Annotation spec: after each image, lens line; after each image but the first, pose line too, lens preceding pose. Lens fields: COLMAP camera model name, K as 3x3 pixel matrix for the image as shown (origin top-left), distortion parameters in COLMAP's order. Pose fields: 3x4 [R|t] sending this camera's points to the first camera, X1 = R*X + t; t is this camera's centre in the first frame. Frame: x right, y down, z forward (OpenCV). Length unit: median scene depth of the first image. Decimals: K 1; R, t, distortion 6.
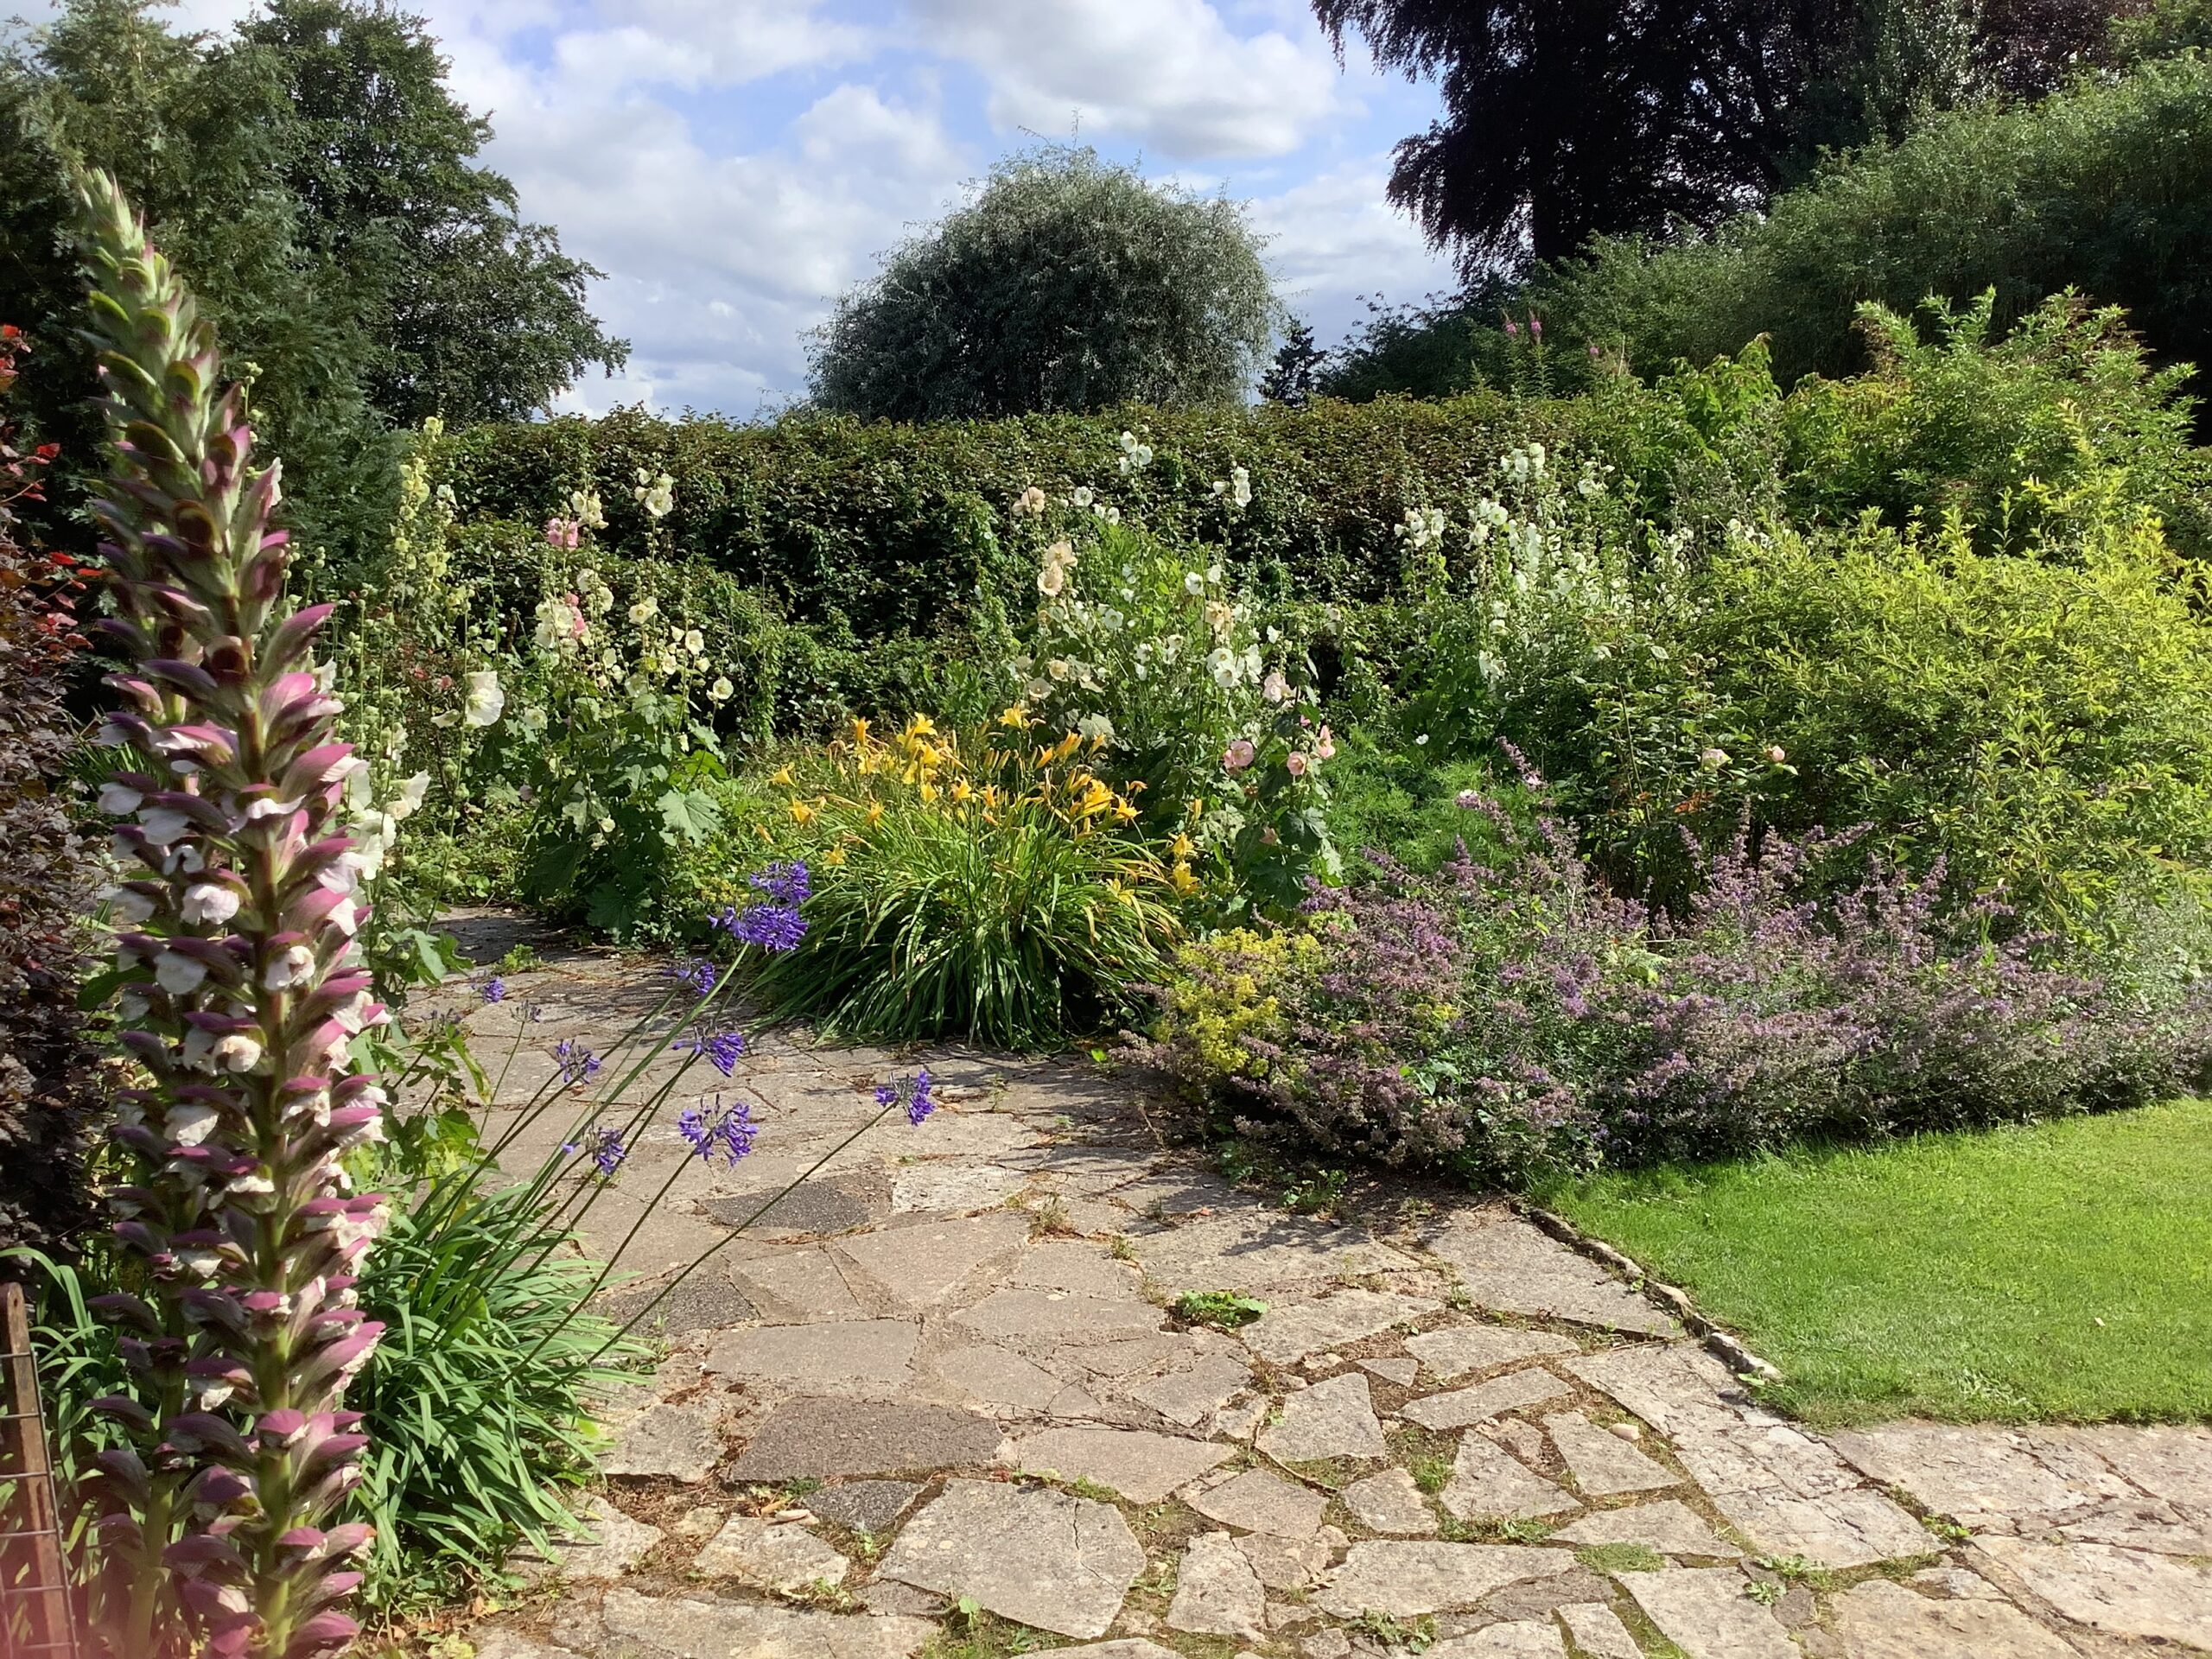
lens RADIAL K [[2015.4, 0, 1104.6], [0, 2015.4, 834.2], [0, 0, 1]] dist [0.074081, 0.000000]
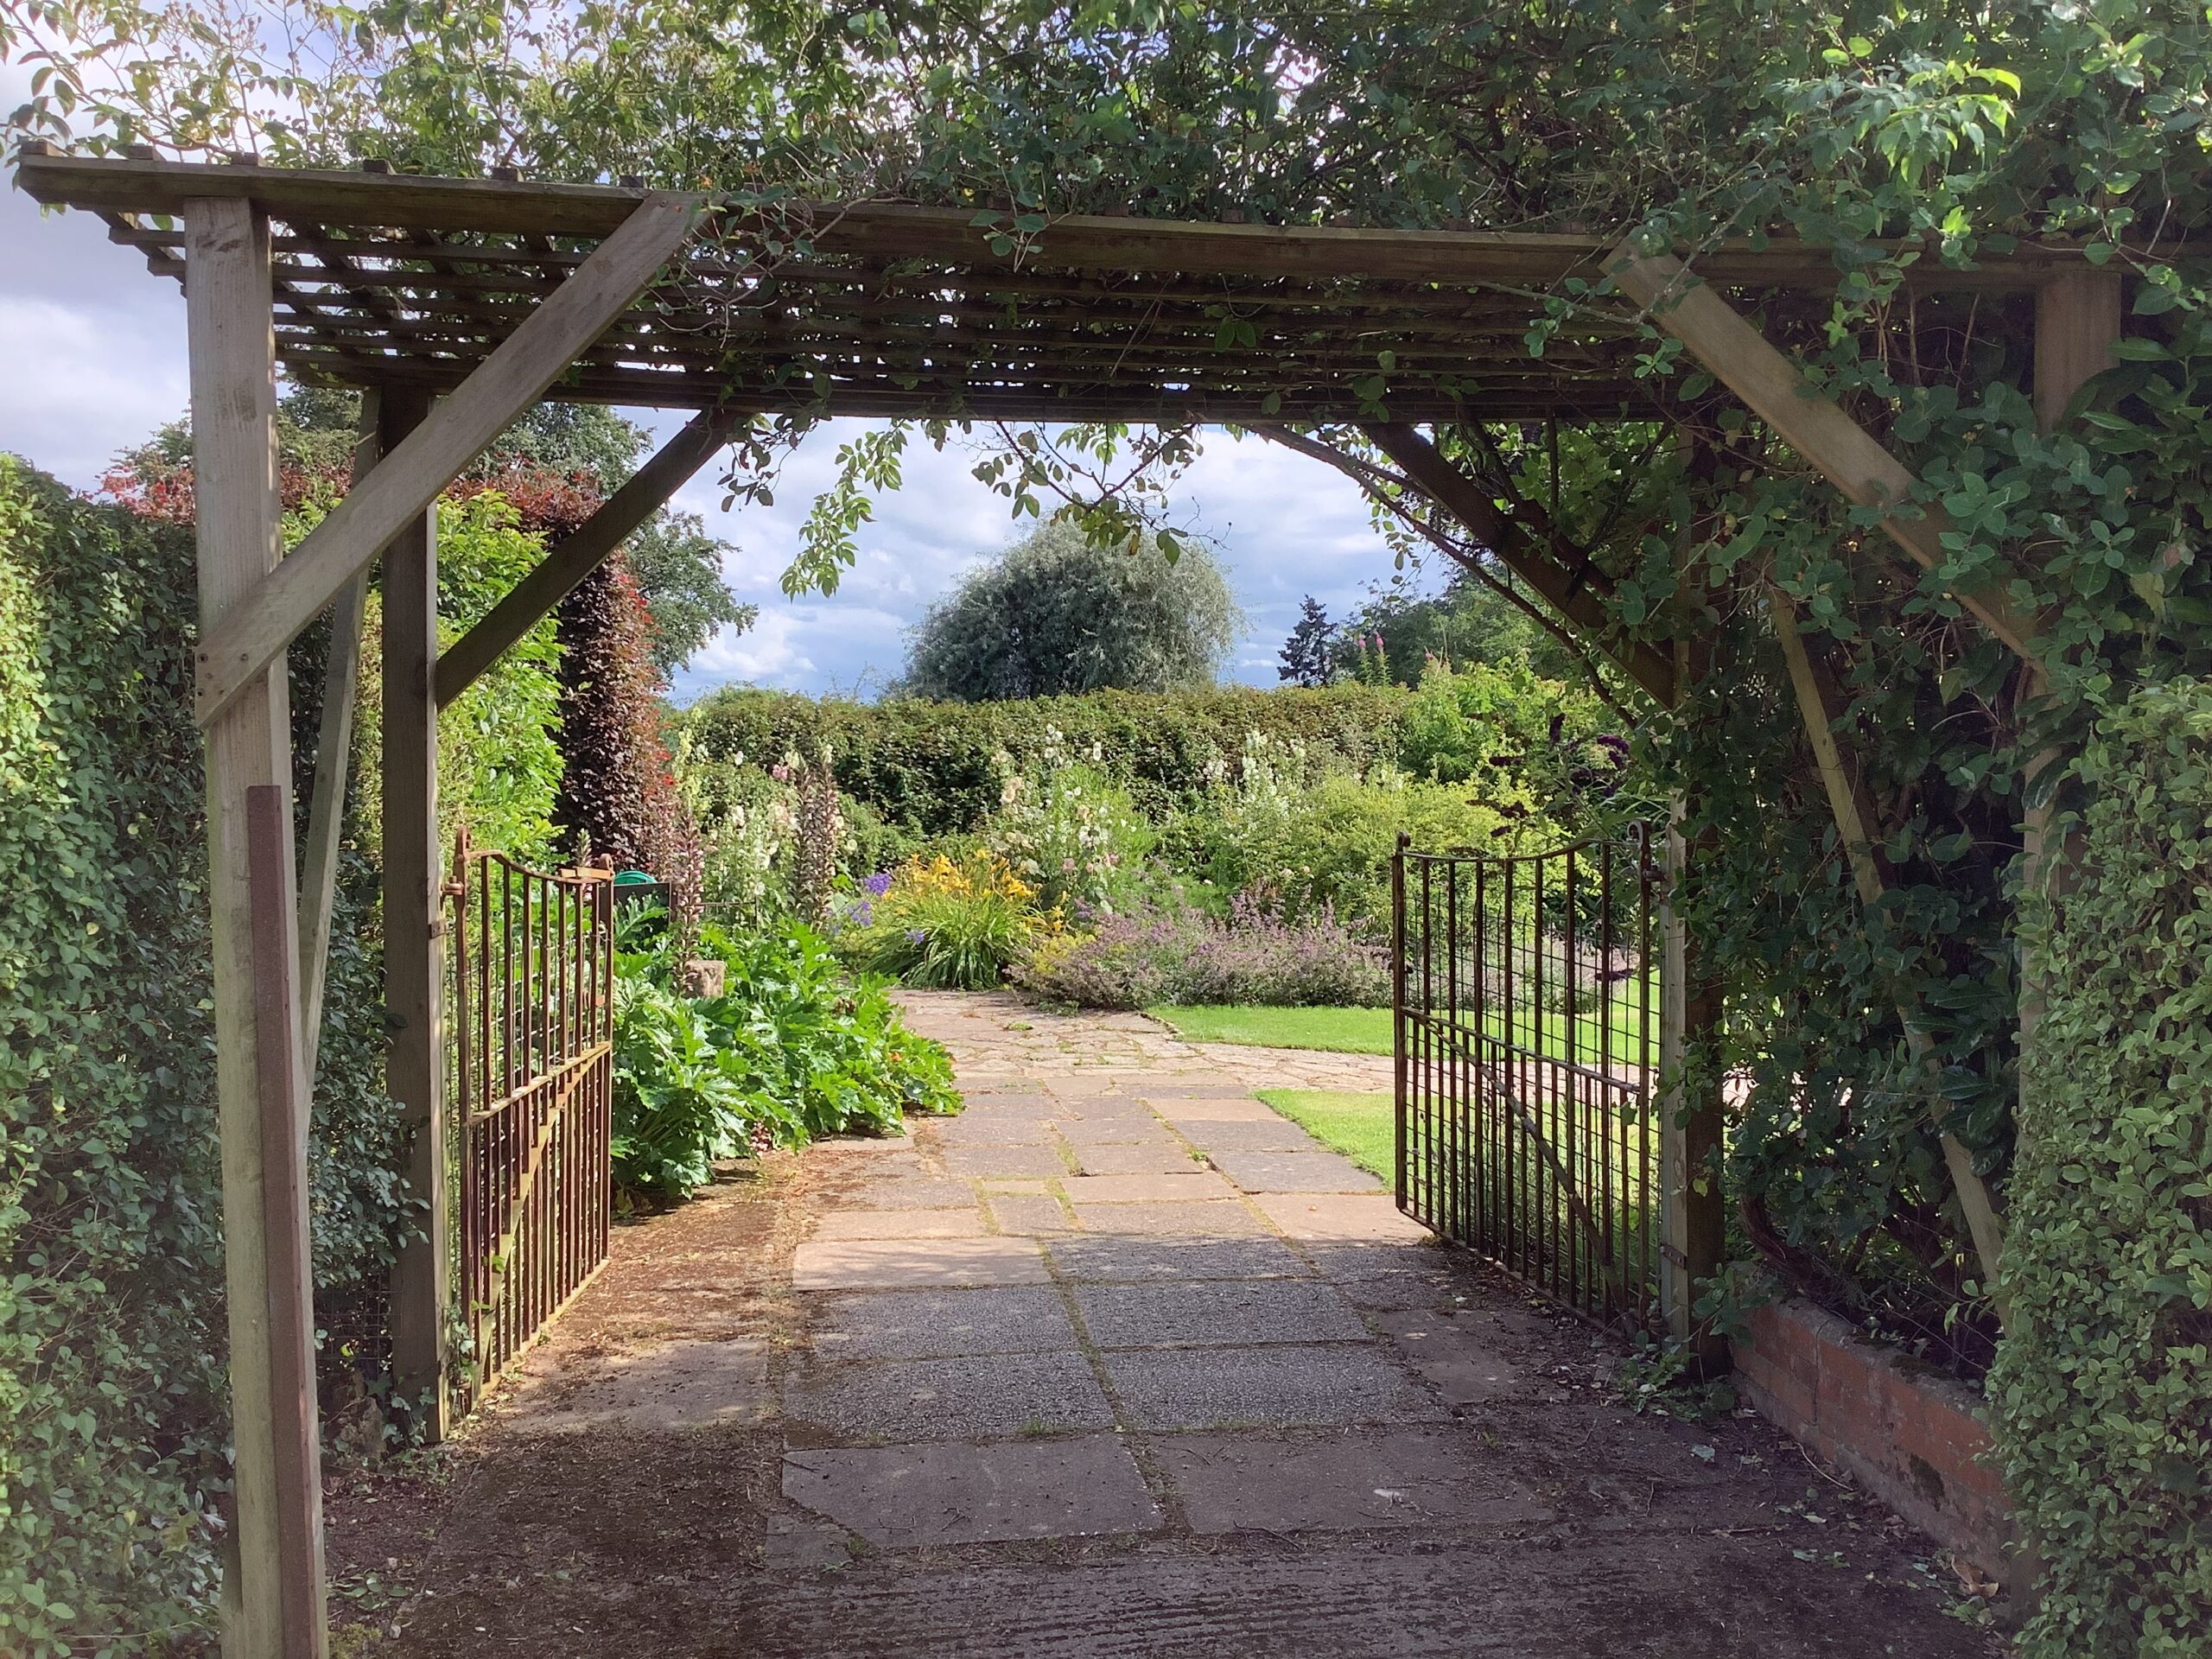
lens RADIAL K [[2015.4, 0, 1108.4], [0, 2015.4, 826.2], [0, 0, 1]] dist [0.074081, 0.000000]
pose [[0.998950, 0.008416, -0.045037, 0.093909], [-0.013764, 0.992705, -0.119780, 0.085622], [0.043700, 0.120274, 0.991778, -0.585575]]
